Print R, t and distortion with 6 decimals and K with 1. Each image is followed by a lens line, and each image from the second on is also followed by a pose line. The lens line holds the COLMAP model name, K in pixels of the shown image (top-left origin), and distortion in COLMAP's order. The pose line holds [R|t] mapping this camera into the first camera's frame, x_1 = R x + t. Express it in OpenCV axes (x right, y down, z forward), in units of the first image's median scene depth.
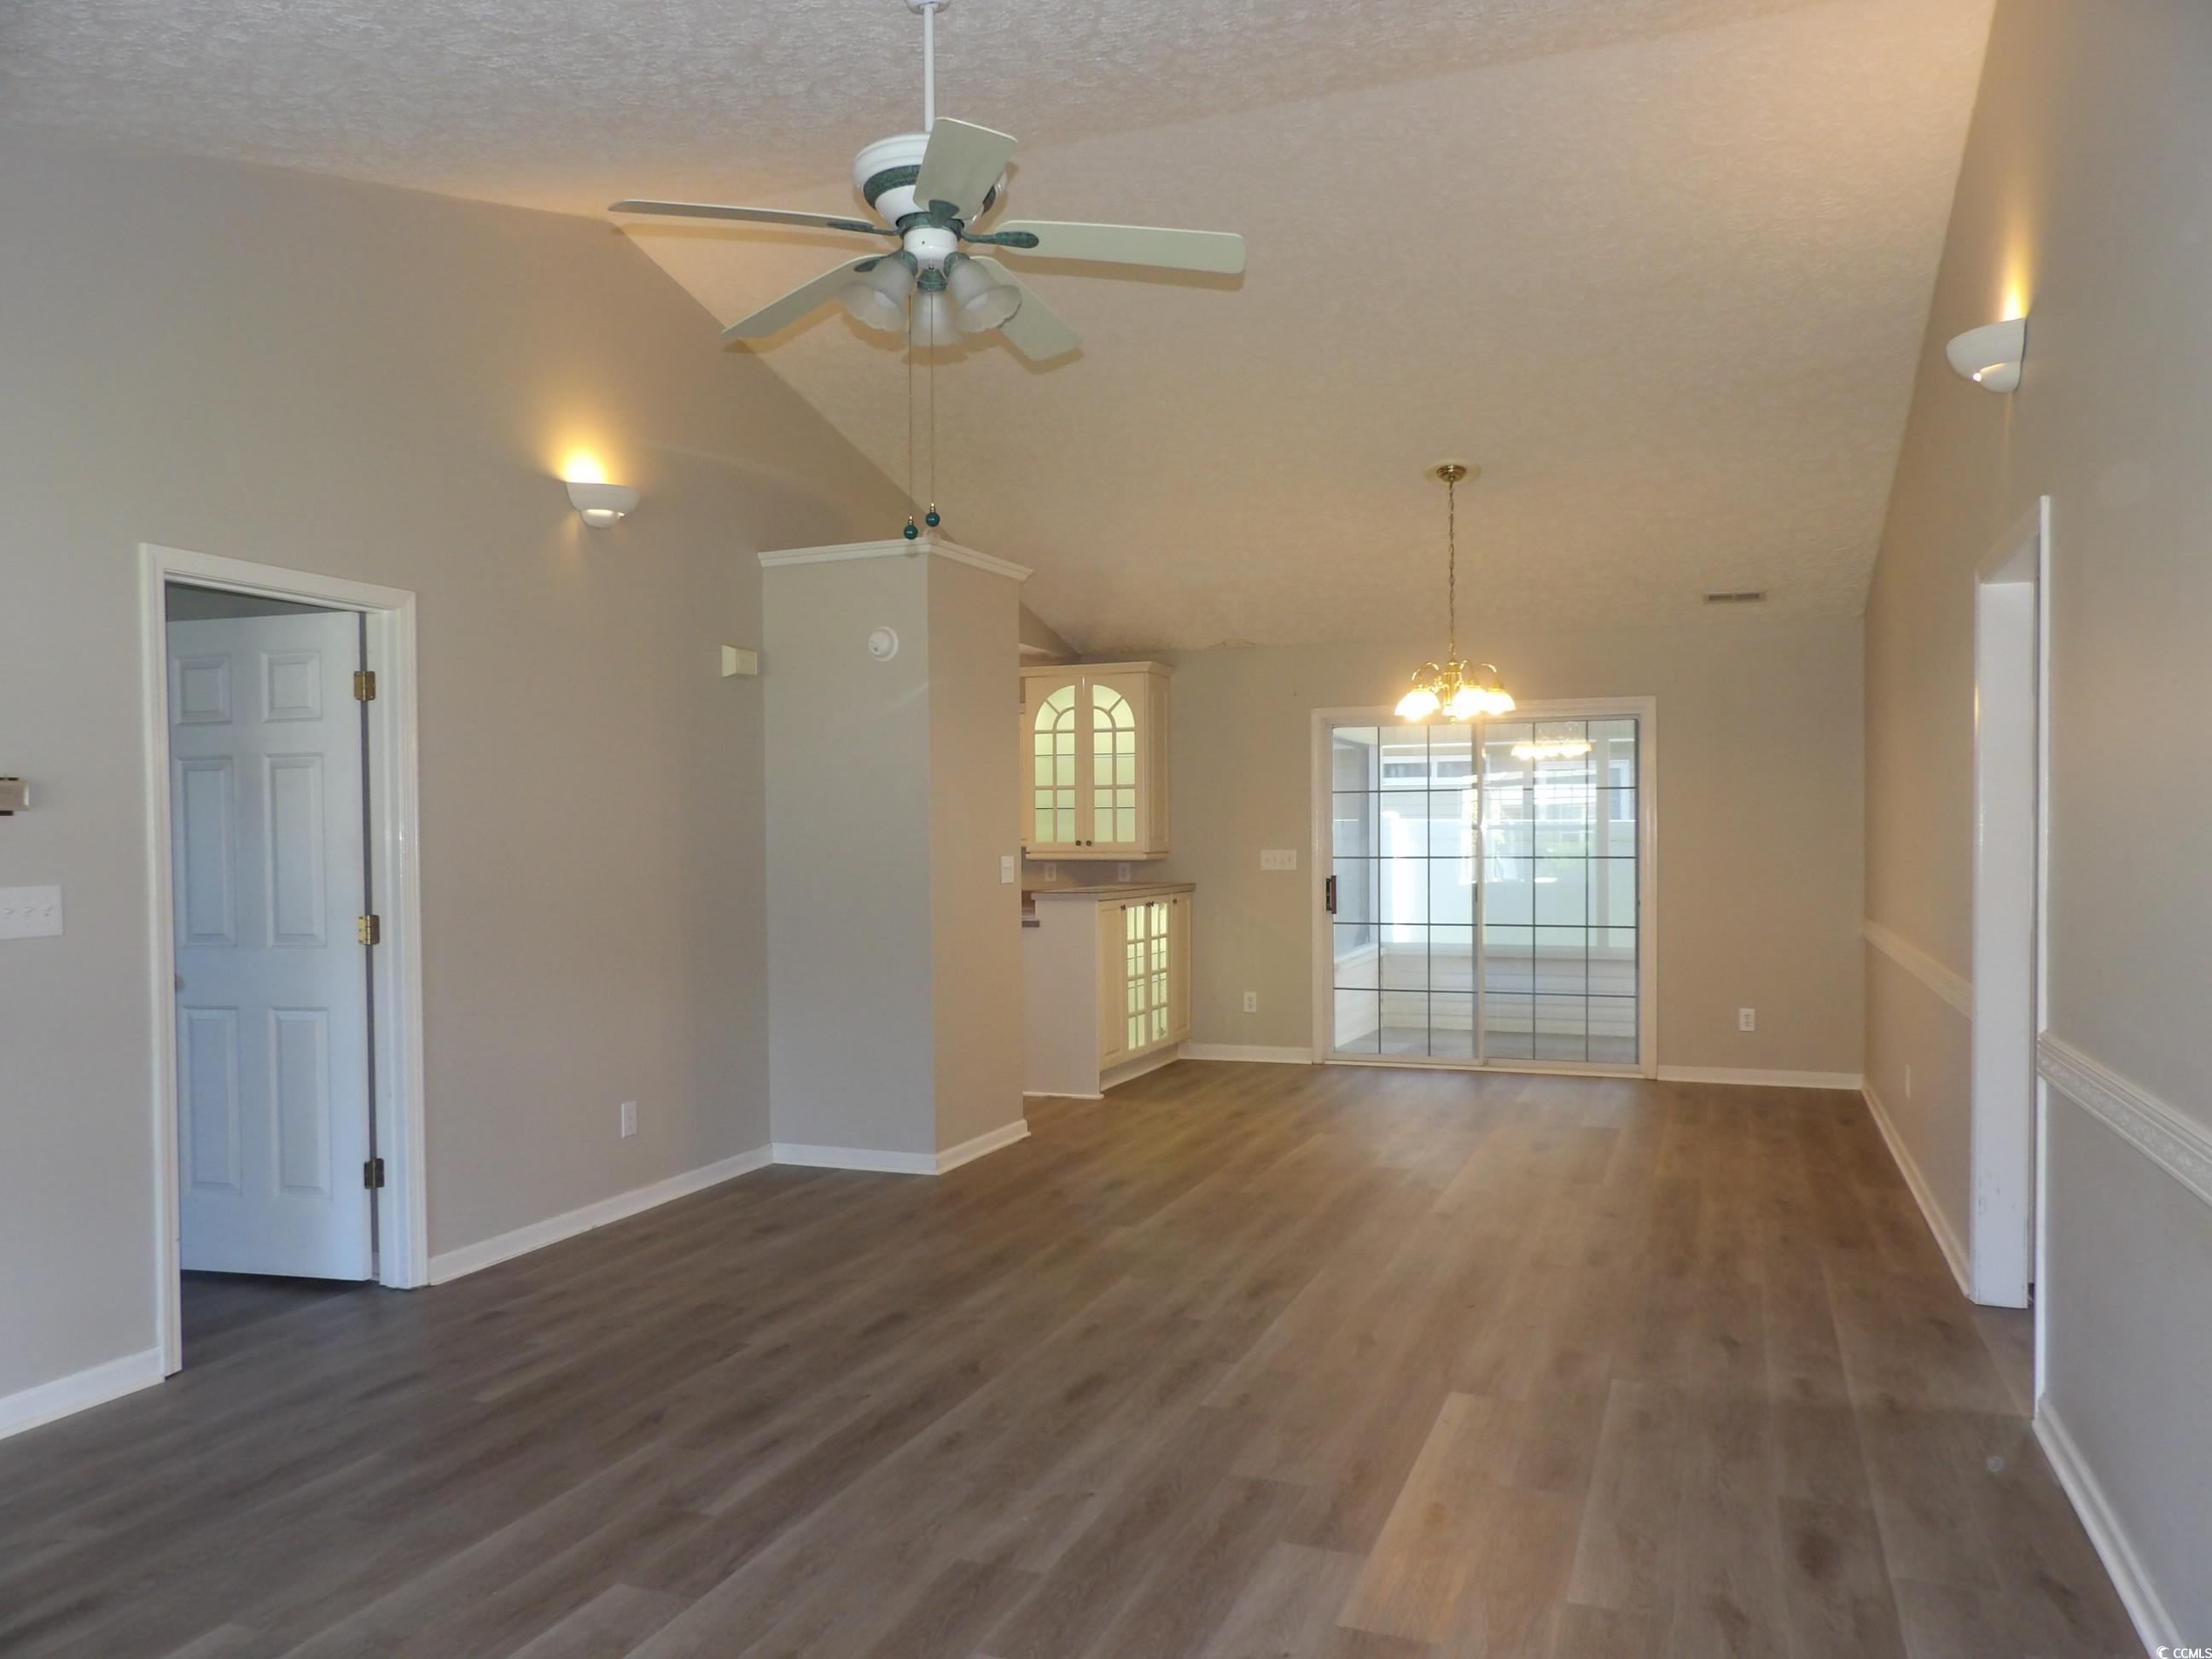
lens RADIAL K [[1576.0, 0, 1108.6], [0, 1576.0, 839.4], [0, 0, 1]] dist [-0.029761, 0.034268]
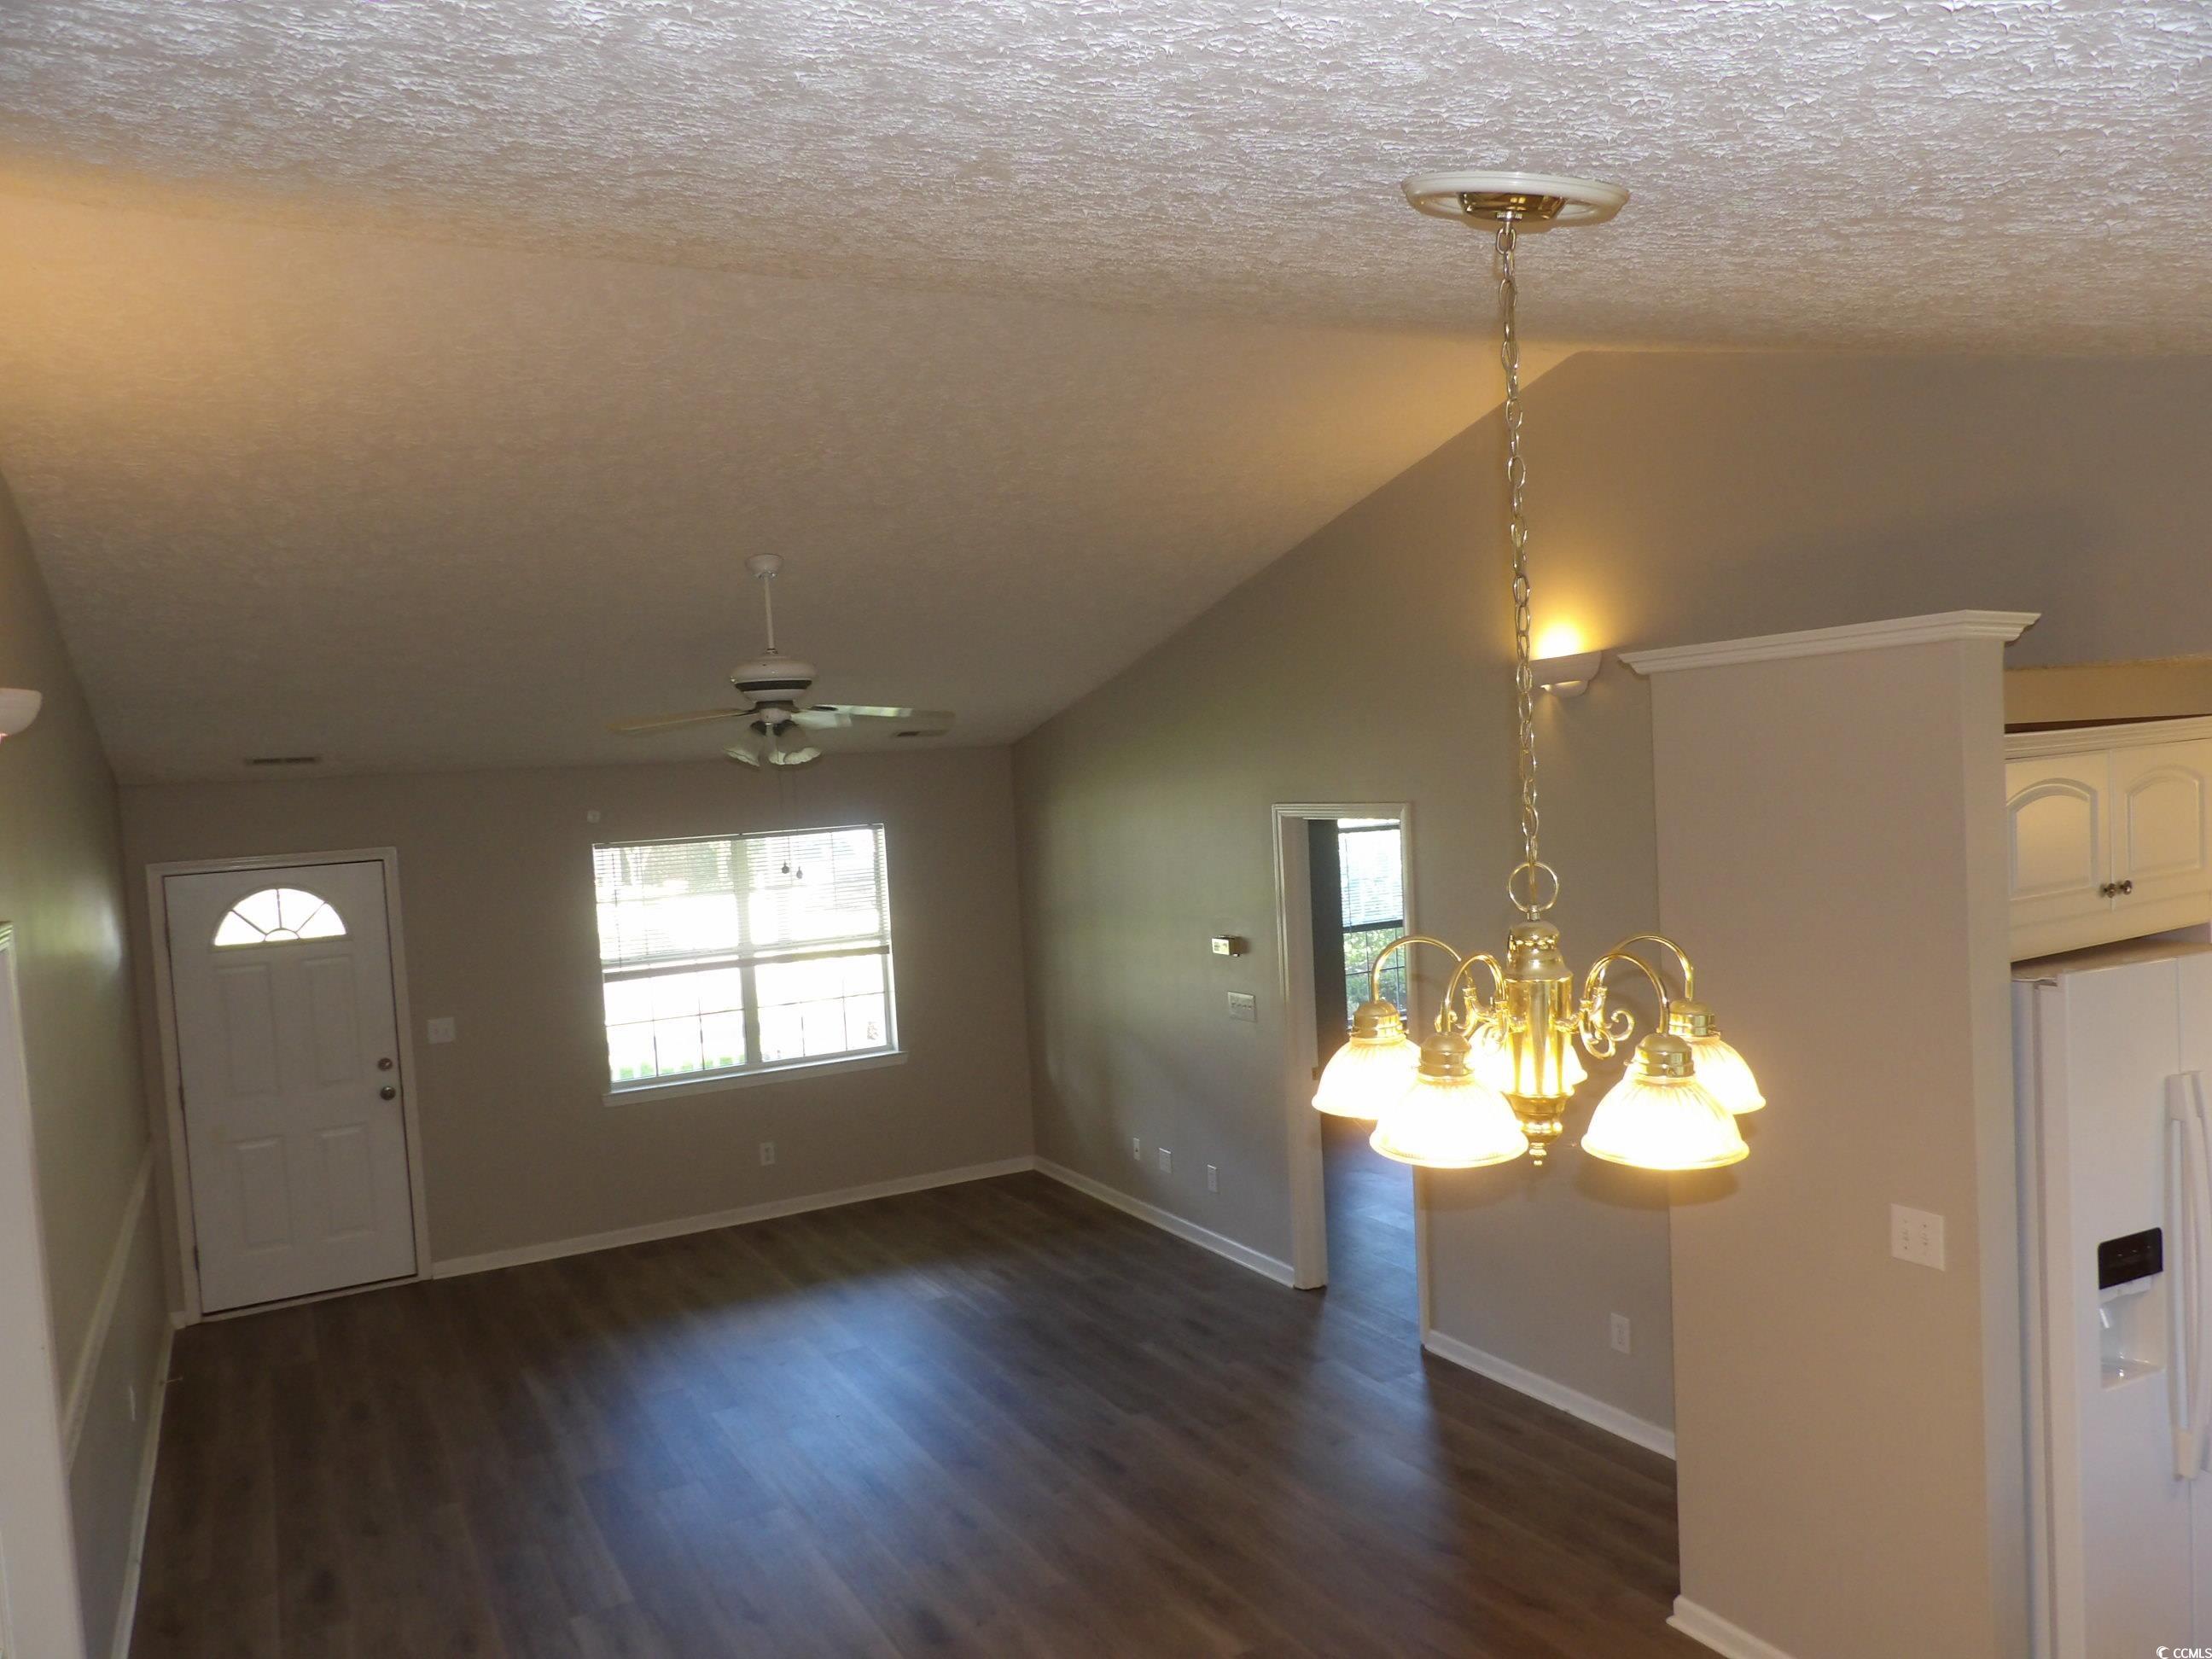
lens RADIAL K [[1576.0, 0, 1102.8], [0, 1576.0, 861.6], [0, 0, 1]] dist [-0.029761, 0.034268]
pose [[-0.642063, 0.091902, -0.761124, 0.751847], [0.056995, 0.995764, 0.072155, -0.241823], [0.764530, 0.002948, -0.644581, 1.819858]]
